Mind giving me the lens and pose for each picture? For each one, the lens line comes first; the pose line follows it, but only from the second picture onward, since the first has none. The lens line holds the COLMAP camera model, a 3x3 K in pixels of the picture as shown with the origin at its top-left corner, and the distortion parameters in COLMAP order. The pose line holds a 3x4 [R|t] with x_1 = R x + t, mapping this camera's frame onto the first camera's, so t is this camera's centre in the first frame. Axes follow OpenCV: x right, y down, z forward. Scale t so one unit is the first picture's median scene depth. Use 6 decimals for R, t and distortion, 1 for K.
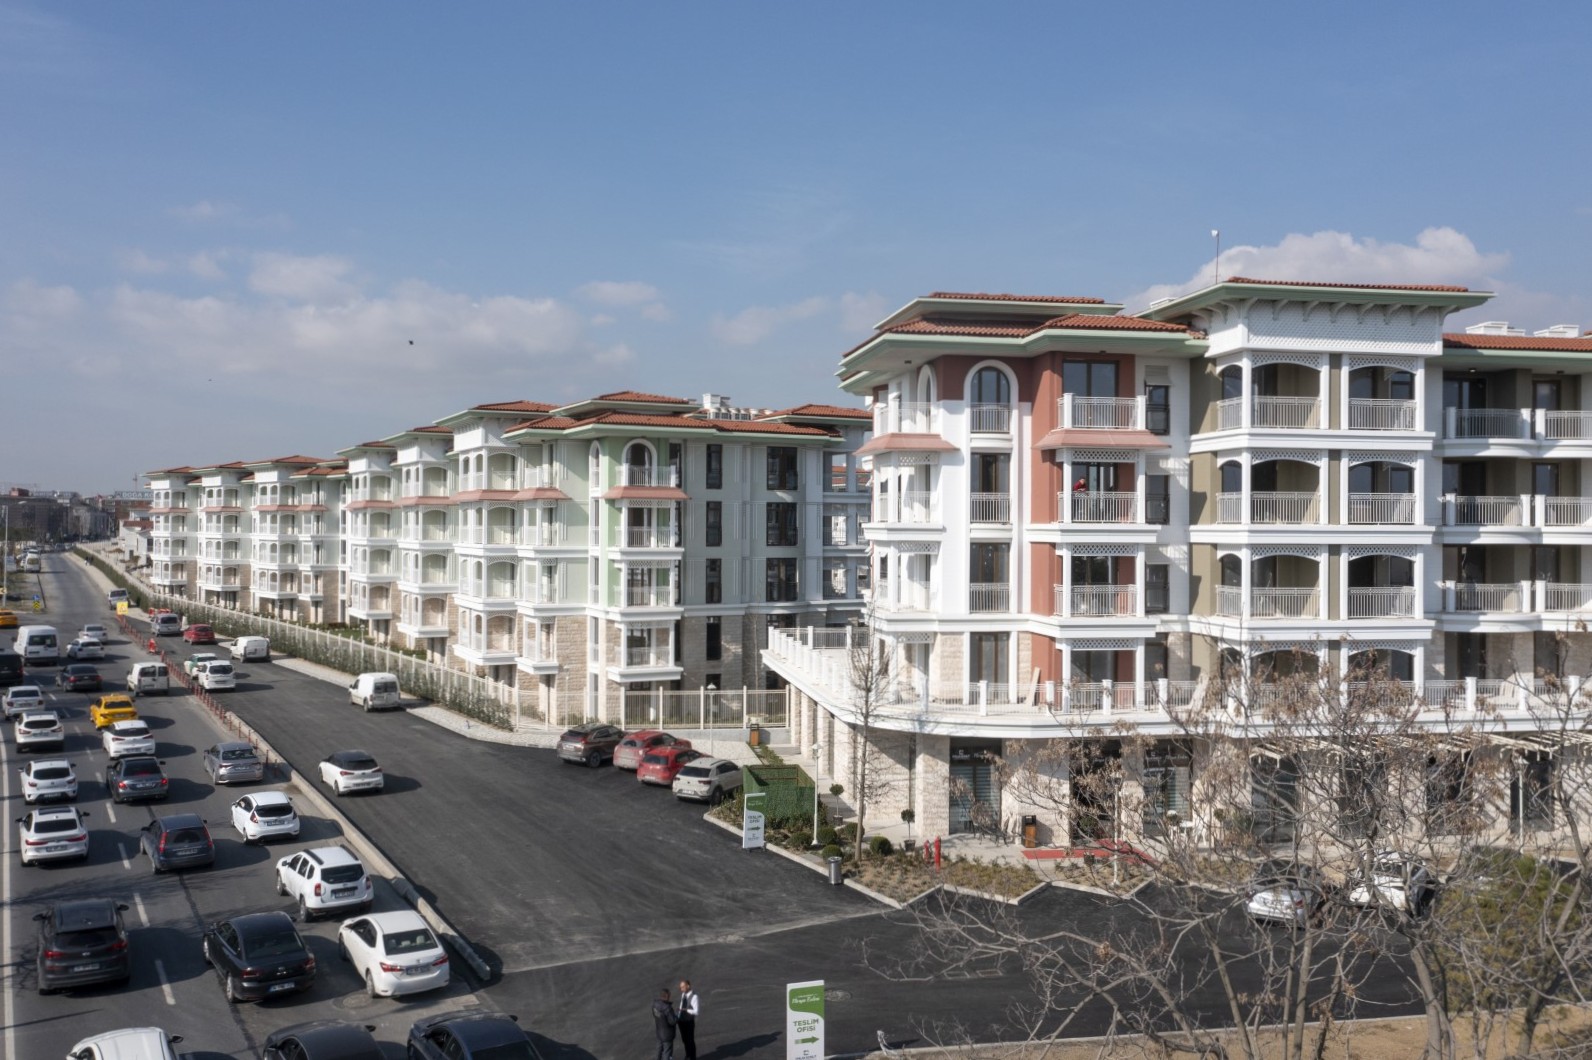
lens RADIAL K [[1228.7, 0, 796.0], [0, 1228.7, 530.0], [0, 0, 1]] dist [-0.033709, 0.074674]
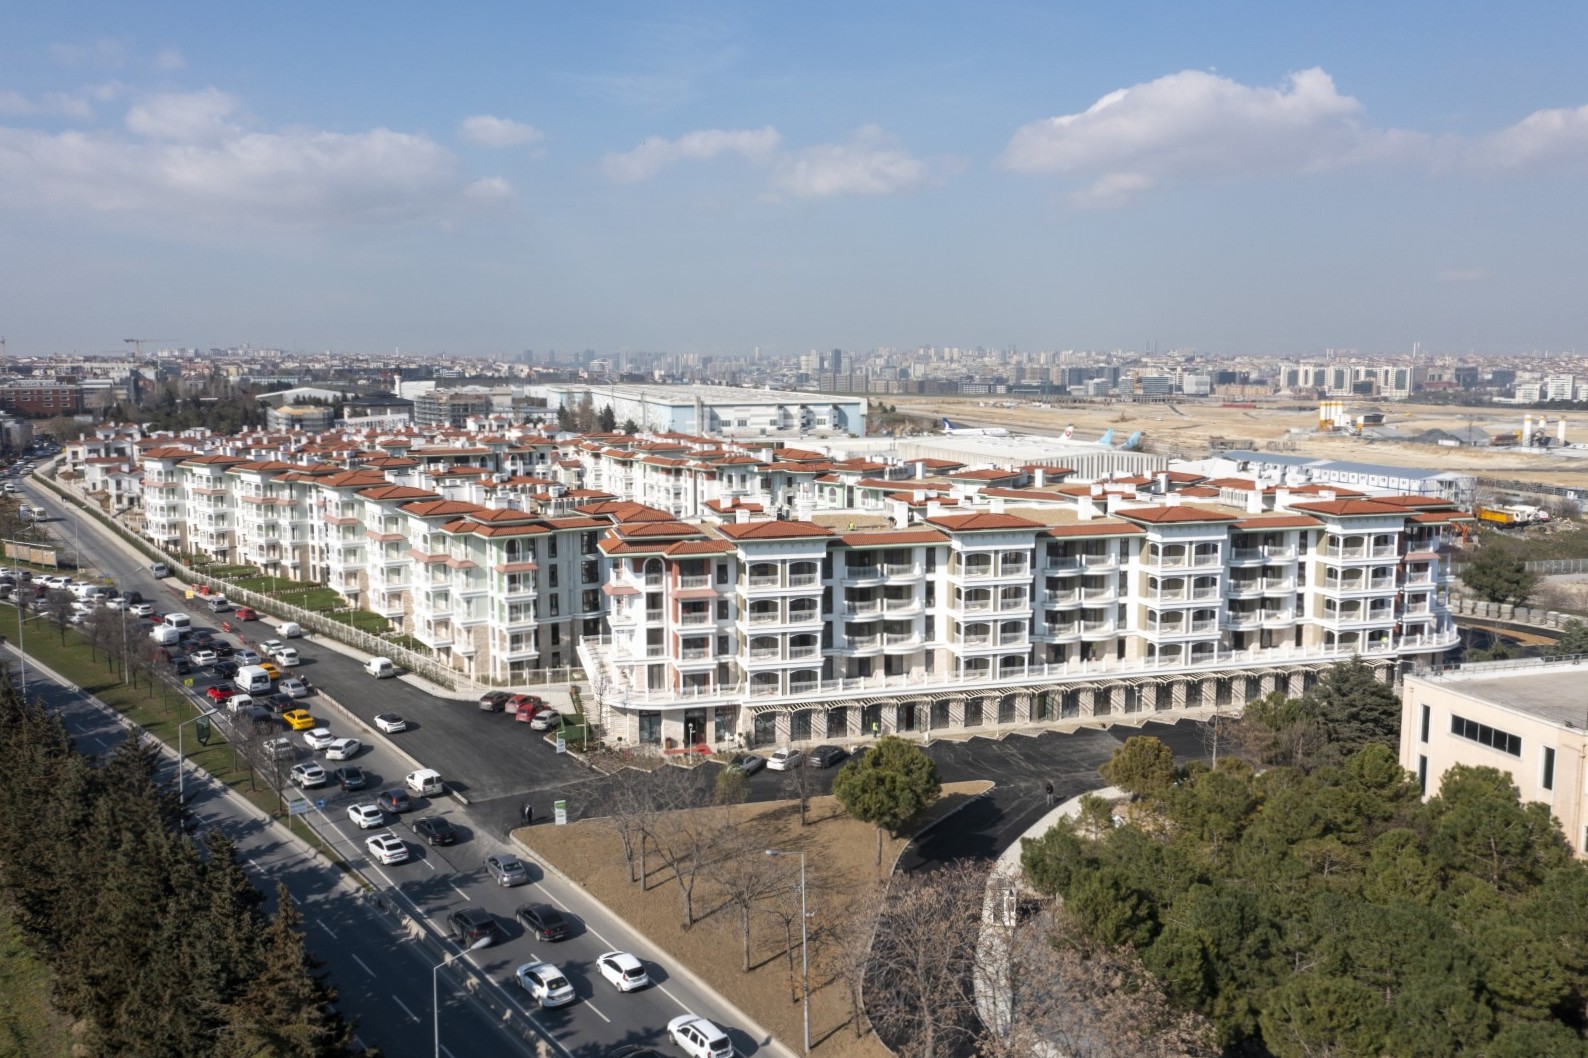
lens RADIAL K [[1225.6, 0, 794.0], [0, 1225.6, 529.0], [0, 0, 1]] dist [-0.033709, 0.074674]
pose [[0.996128, -0.020255, 0.085549, 0.154373], [0.008833, 0.991231, 0.131841, -0.345347], [-0.087469, -0.130575, 0.987572, -0.970438]]
